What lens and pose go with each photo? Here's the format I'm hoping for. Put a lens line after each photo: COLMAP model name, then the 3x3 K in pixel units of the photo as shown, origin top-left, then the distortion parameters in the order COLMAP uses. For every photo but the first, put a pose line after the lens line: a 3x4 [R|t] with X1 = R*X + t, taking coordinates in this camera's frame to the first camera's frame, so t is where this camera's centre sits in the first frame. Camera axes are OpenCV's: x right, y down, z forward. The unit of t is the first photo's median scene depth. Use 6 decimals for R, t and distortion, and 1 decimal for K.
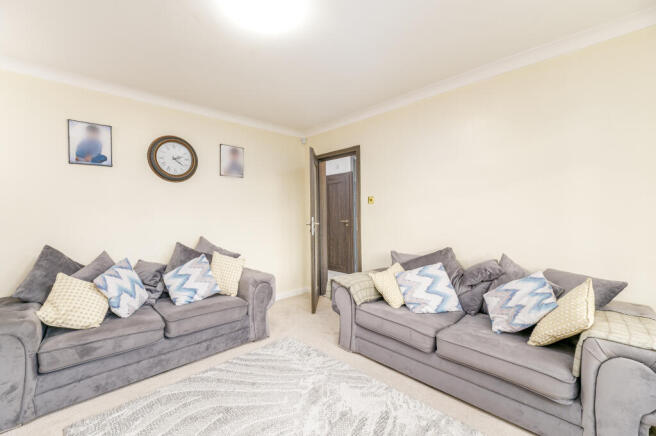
lens RADIAL K [[275.0, 0, 328.2], [0, 275.0, 214.1], [0, 0, 1]] dist [-0.000777, -0.000124]
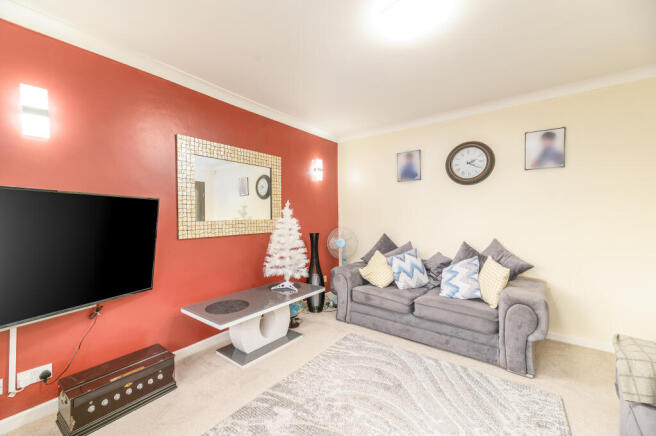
lens RADIAL K [[266.3, 0, 320.2], [0, 266.3, 217.4], [0, 0, 1]] dist [-0.000466, -0.000038]
pose [[0.137865, 0.010905, -0.990391, 0.443154], [-0.003783, 0.999938, 0.010484, -0.000141], [0.990444, 0.002301, 0.137898, 0.339852]]
